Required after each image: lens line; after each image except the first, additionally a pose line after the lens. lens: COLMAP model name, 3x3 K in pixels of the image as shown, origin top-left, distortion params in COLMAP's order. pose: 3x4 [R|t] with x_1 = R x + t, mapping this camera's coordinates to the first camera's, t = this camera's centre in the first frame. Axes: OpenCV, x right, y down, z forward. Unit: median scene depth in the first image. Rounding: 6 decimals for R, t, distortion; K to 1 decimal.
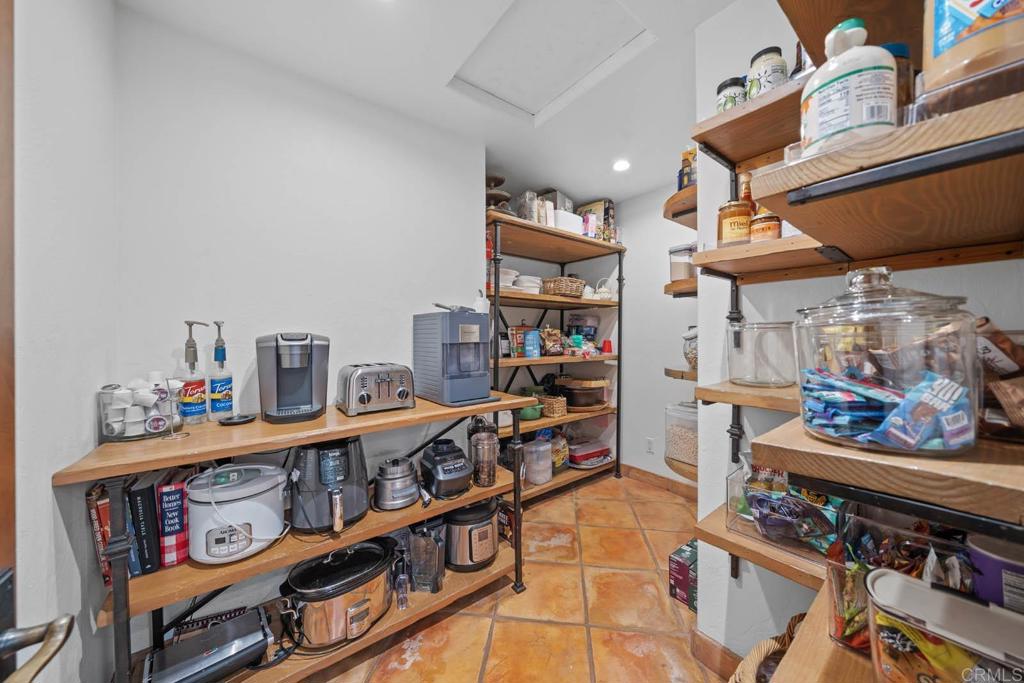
lens RADIAL K [[353.0, 0, 507.8], [0, 353.0, 338.0], [0, 0, 1]] dist [-0.001380, -0.000066]
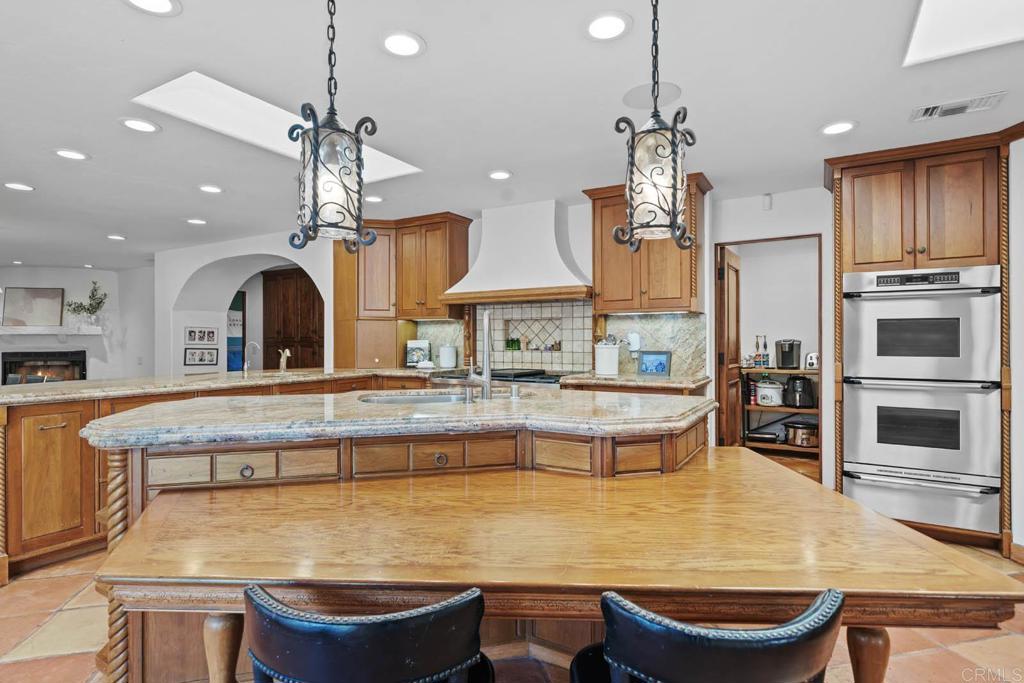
lens RADIAL K [[521.5, 0, 509.4], [0, 521.5, 339.1], [0, 0, 1]] dist [0.003020, -0.000027]
pose [[0.374326, -0.003365, -0.927291, 2.661102], [-0.002505, 0.999986, -0.004640, 0.010149], [0.927294, 0.004059, 0.374313, -2.873079]]
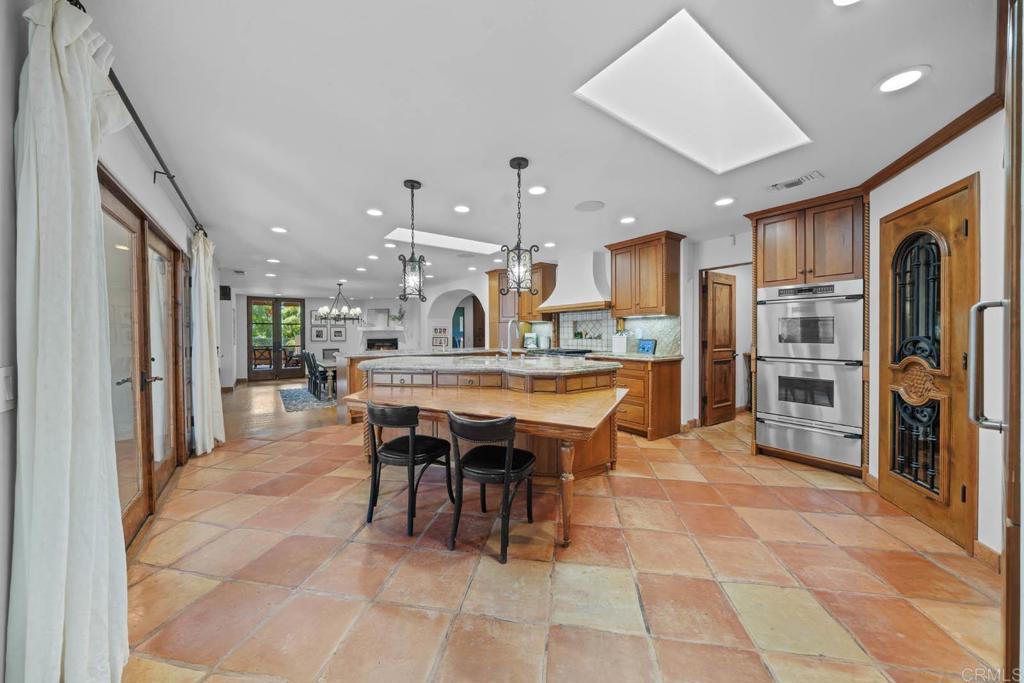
lens RADIAL K [[353.0, 0, 507.8], [0, 353.0, 338.0], [0, 0, 1]] dist [-0.001380, -0.000066]
pose [[-0.038577, 0.012701, -0.999175, 4.215269], [-0.000452, 0.999919, 0.012728, 0.009596], [0.999256, 0.000943, -0.038568, -1.714983]]
